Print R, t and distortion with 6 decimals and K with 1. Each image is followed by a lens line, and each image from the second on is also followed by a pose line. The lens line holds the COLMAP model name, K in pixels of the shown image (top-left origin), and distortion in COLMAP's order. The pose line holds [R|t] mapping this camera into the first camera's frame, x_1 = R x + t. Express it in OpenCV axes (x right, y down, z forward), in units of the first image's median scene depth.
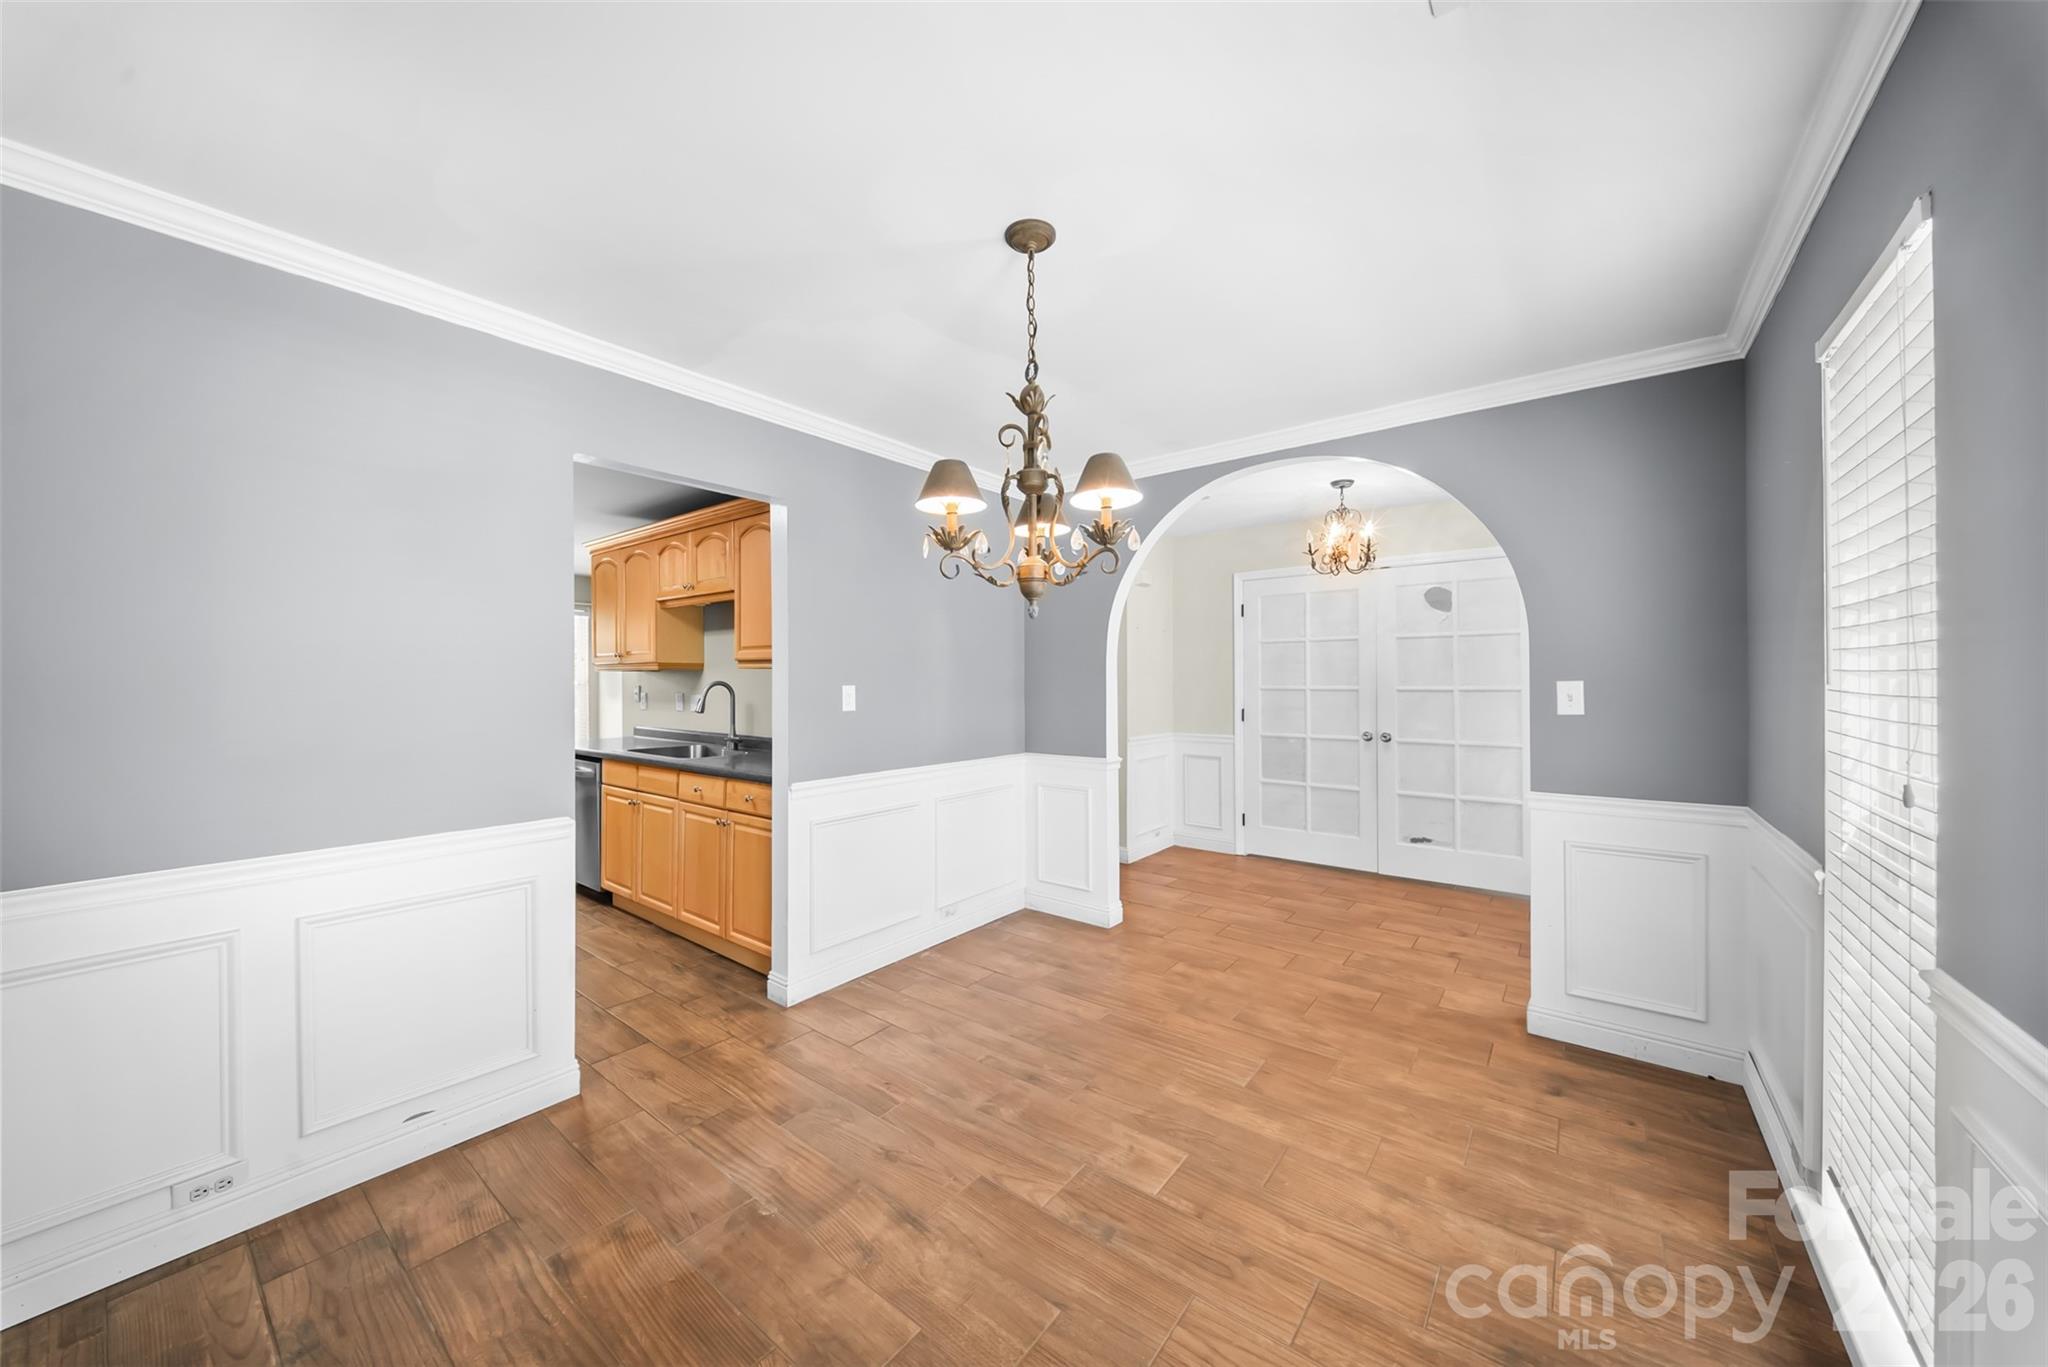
lens RADIAL K [[722.6, 0, 1023.5], [0, 722.6, 682.0], [0, 0, 1]] dist [0.004855, -0.002893]
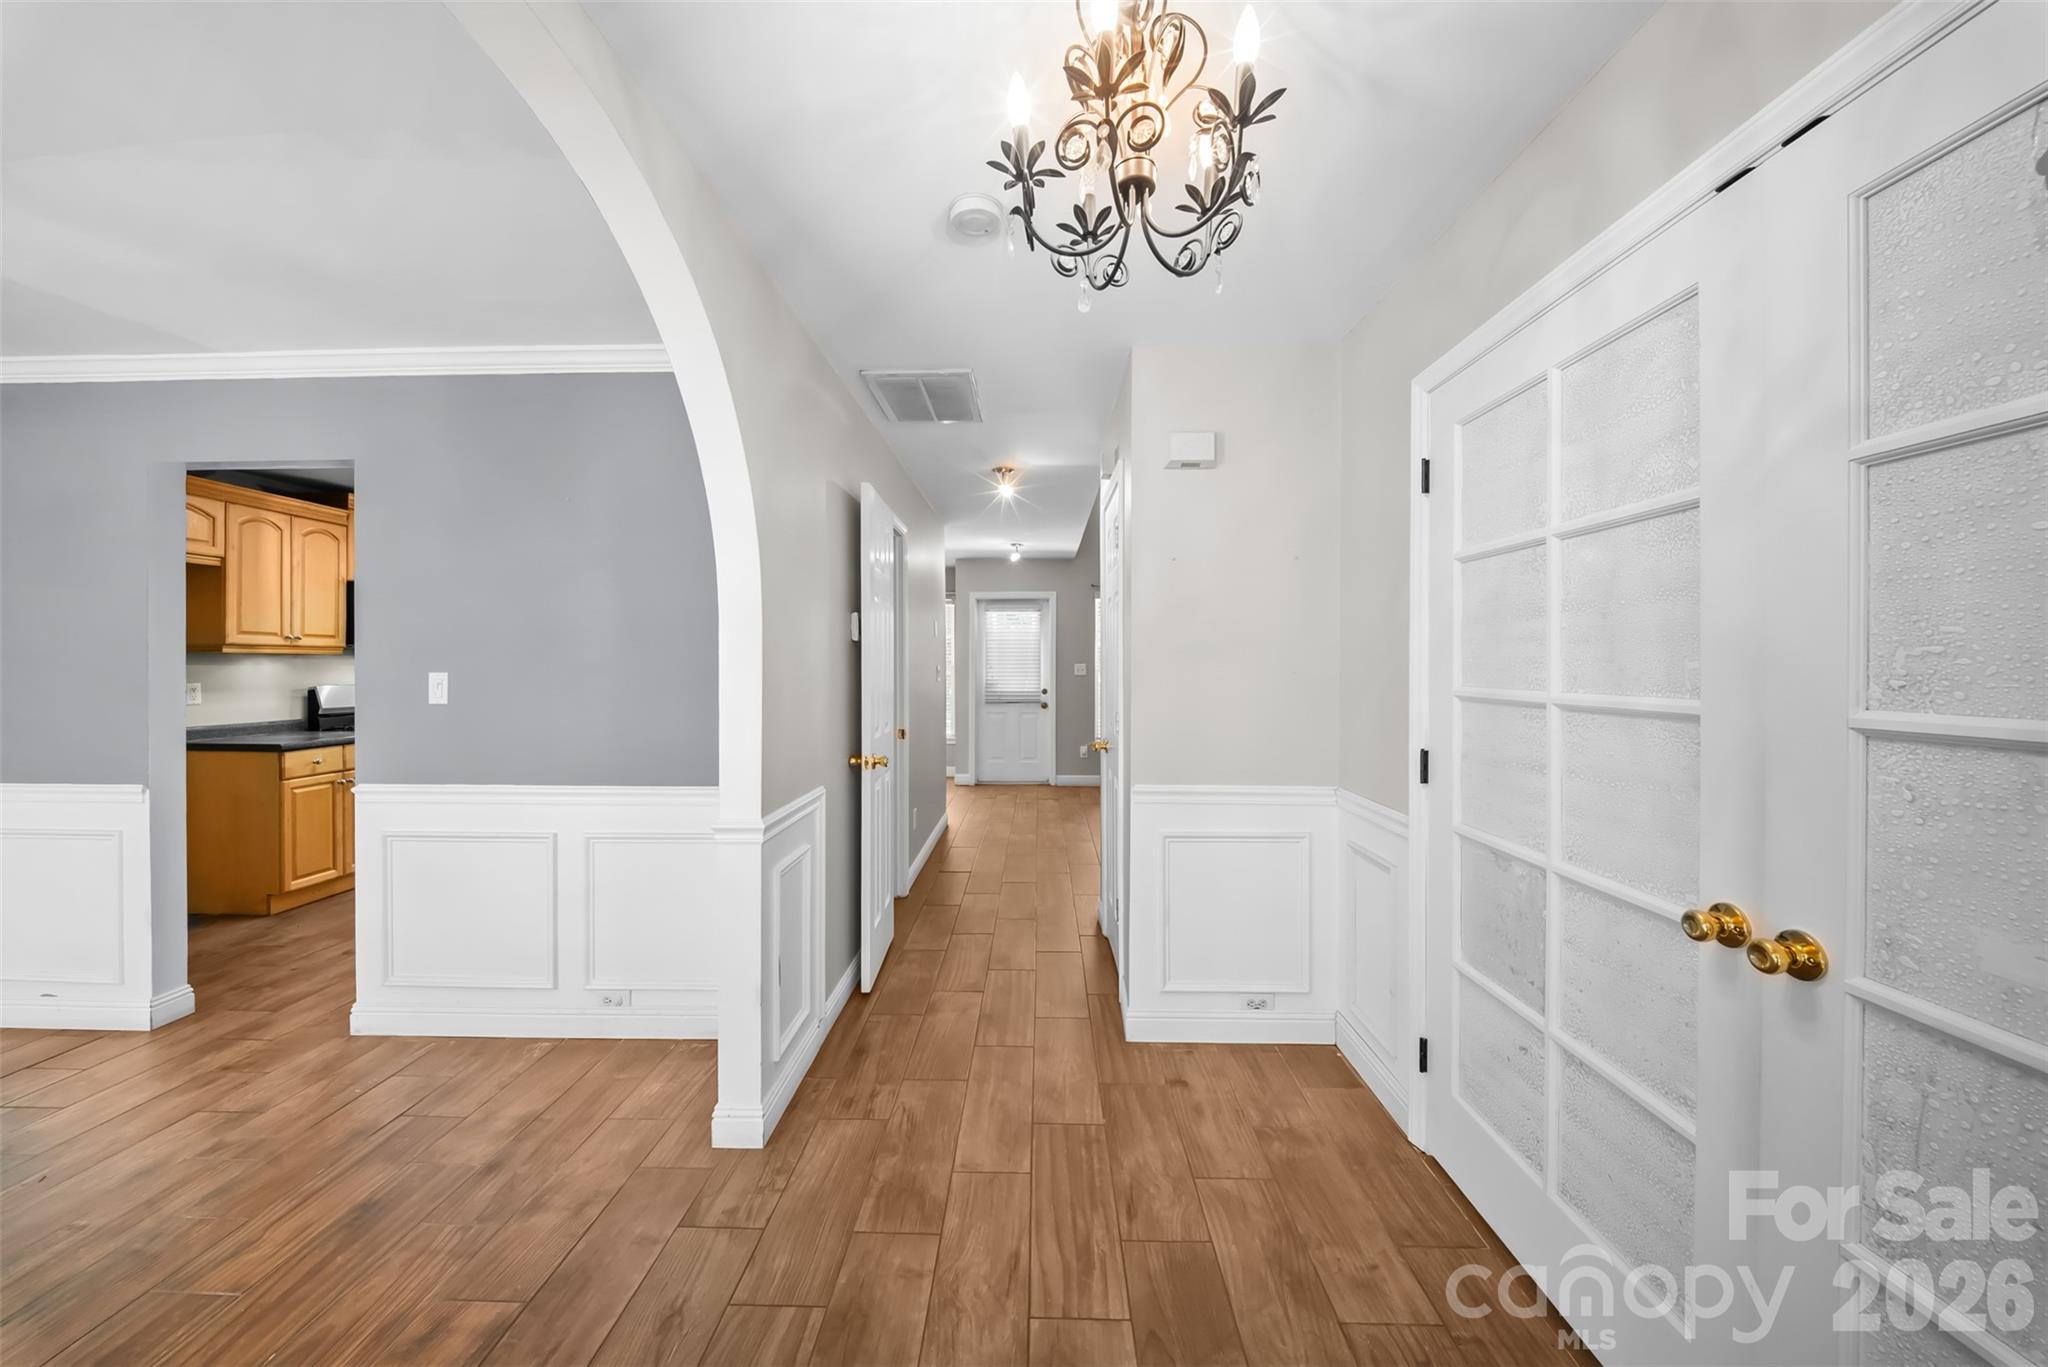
lens RADIAL K [[722.6, 0, 1007.3], [0, 722.6, 673.8], [0, 0, 1]] dist [0.004855, -0.002893]
pose [[0.592367, 0.013058, -0.805562, 0.913109], [-0.006187, 0.999913, 0.011658, -0.007901], [0.805644, -0.001922, 0.592396, 1.198664]]
